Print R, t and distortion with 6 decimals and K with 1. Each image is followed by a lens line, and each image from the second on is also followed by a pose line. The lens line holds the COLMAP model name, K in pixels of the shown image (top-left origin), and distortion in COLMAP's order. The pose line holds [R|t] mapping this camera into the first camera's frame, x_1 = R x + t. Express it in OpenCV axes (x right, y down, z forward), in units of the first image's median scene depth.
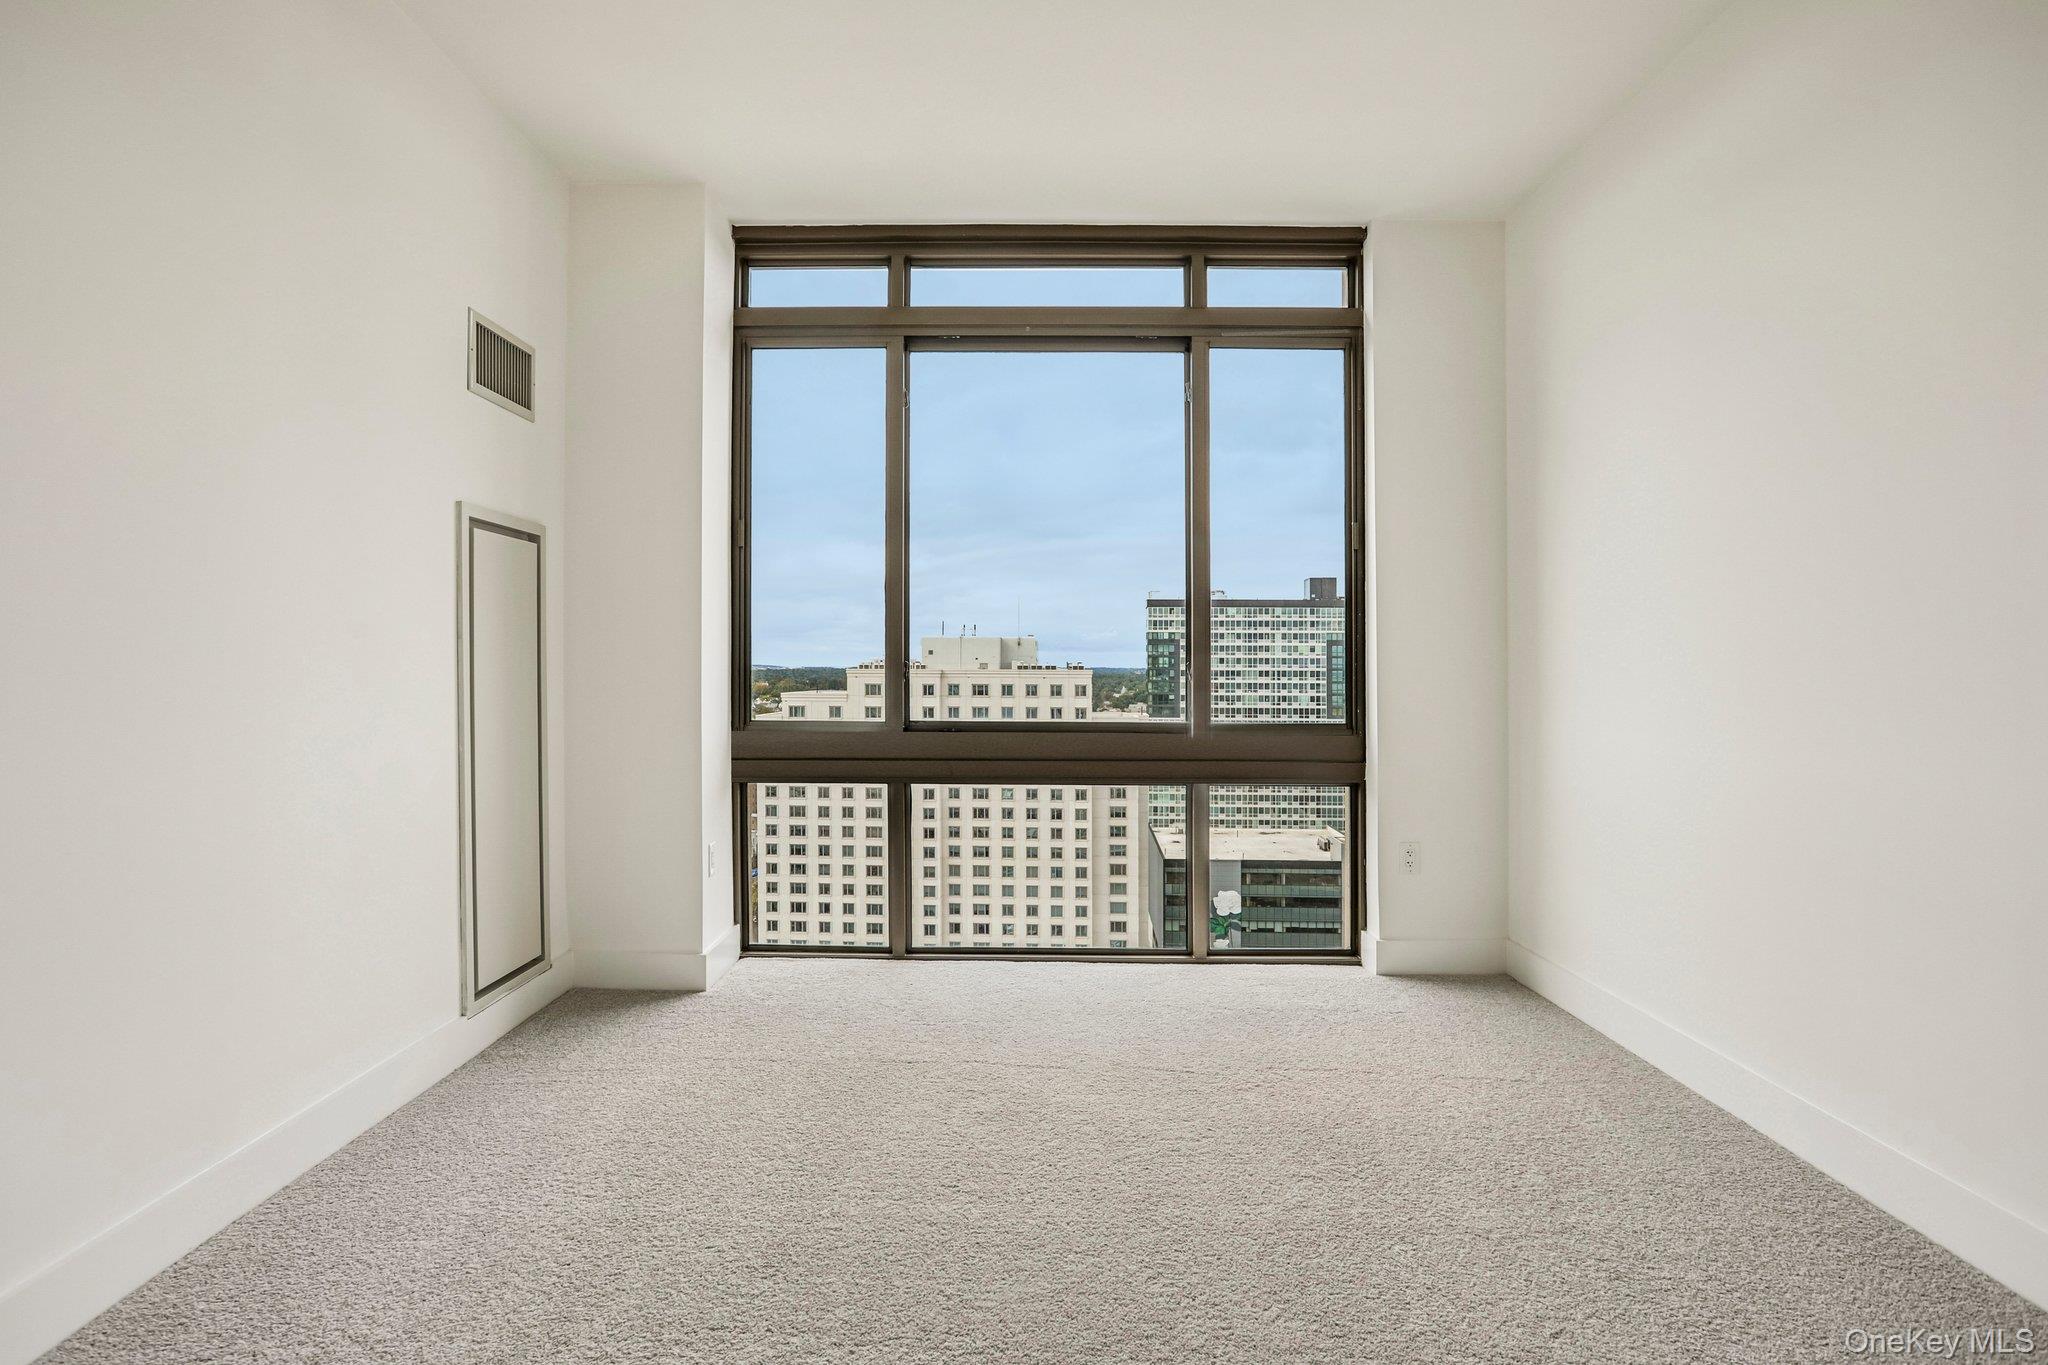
lens RADIAL K [[1055.5, 0, 988.9], [0, 1055.5, 689.4], [0, 0, 1]] dist [-0.021258, 0.003064]
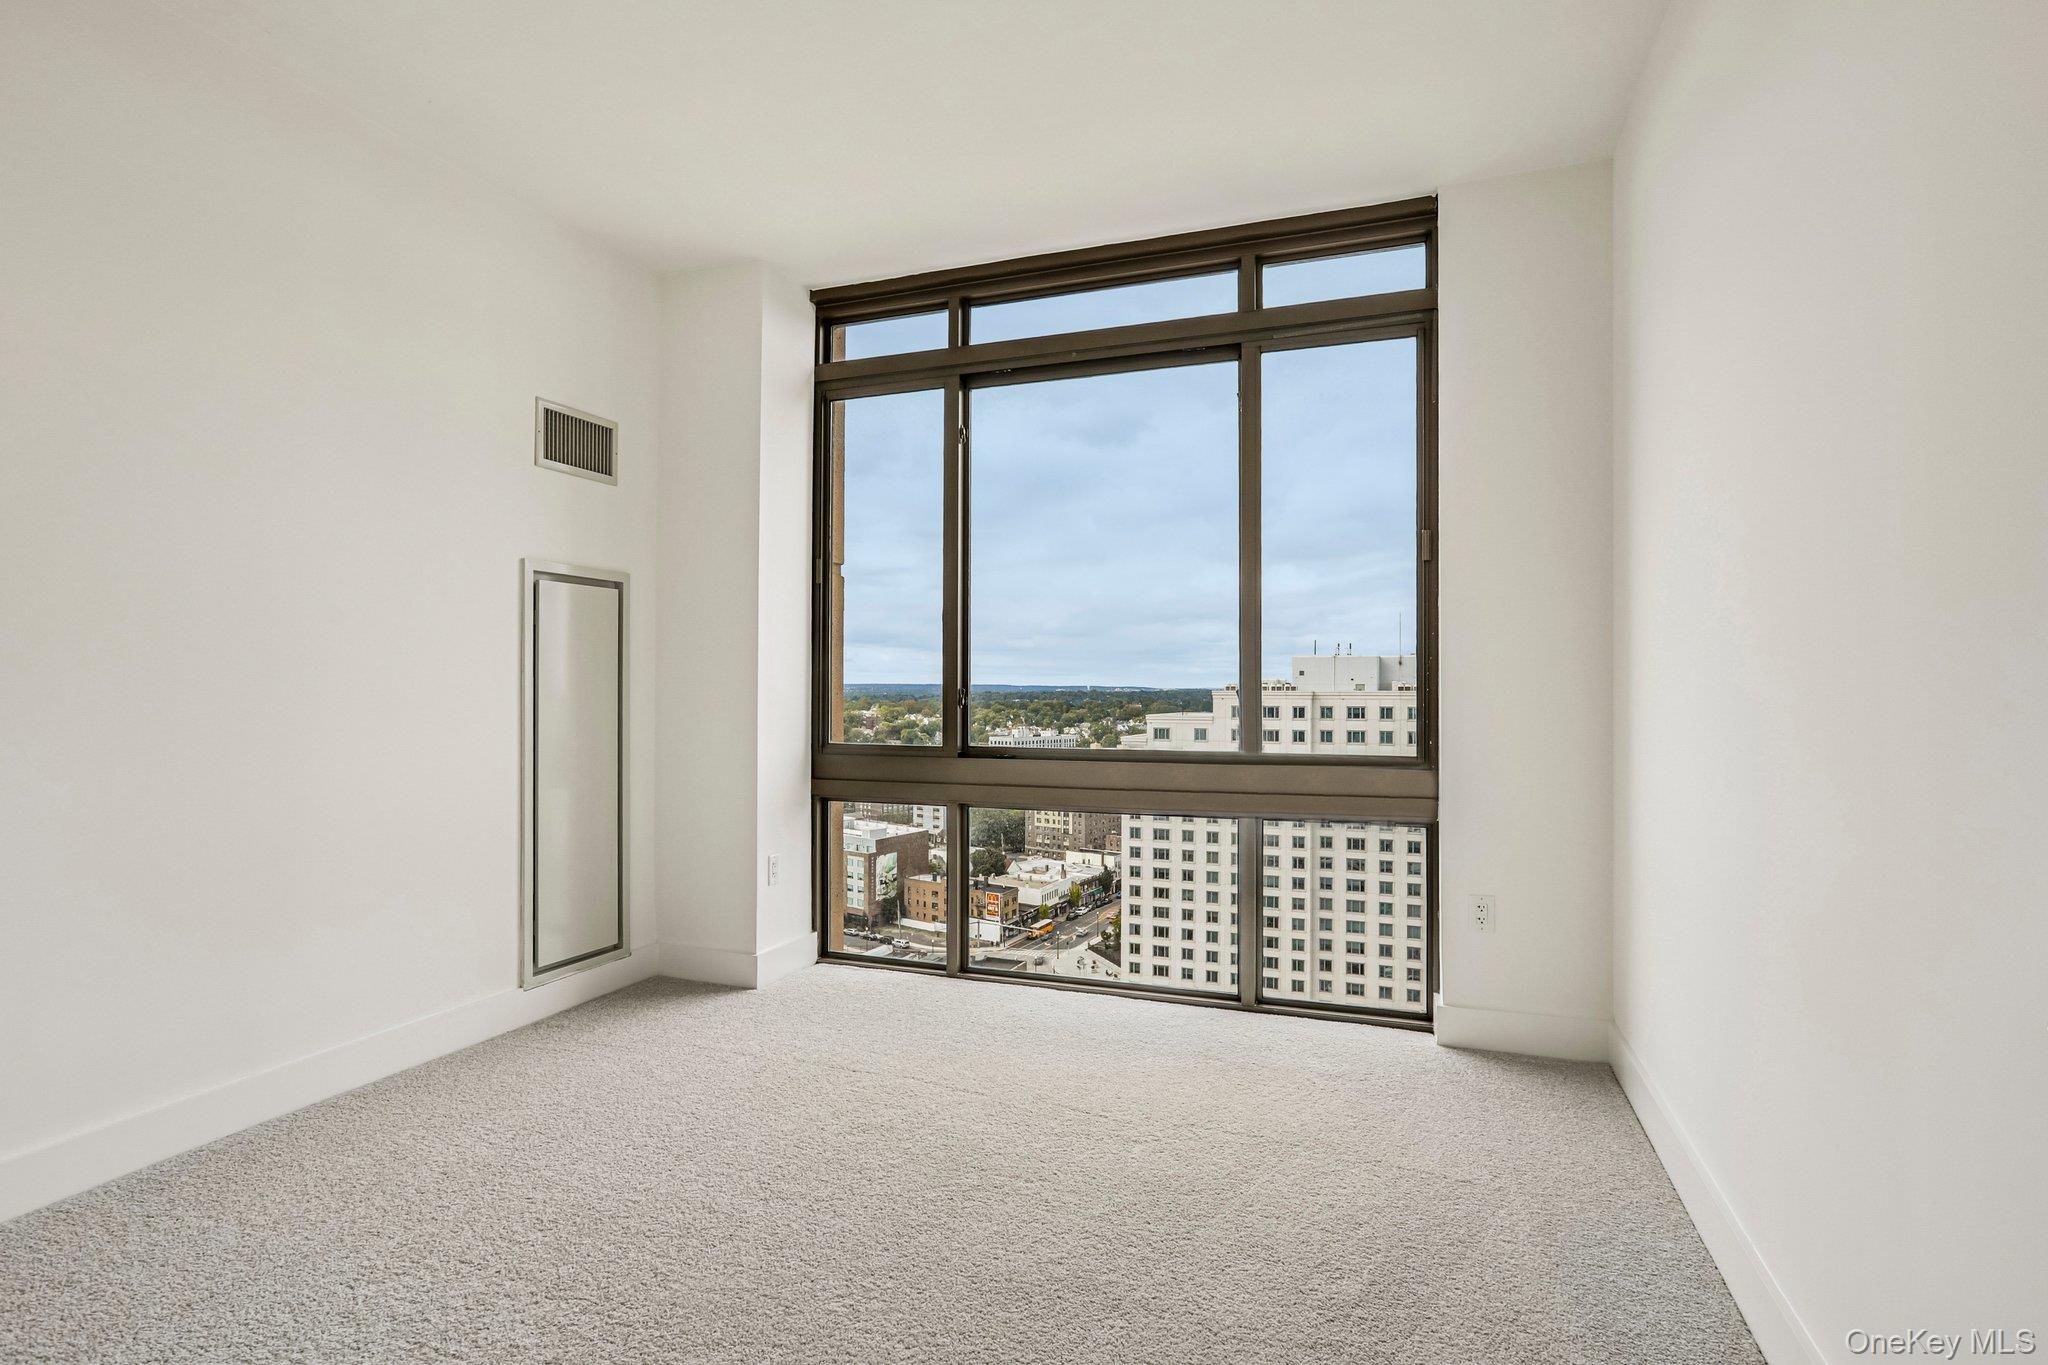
lens RADIAL K [[1055.5, 0, 1010.9], [0, 1055.5, 694.1], [0, 0, 1]] dist [-0.021258, 0.003064]
pose [[0.936830, -0.001929, -0.349779, 0.327655], [-0.003615, 0.999878, -0.015196, -0.005345], [0.349766, 0.015500, 0.936709, 0.050728]]
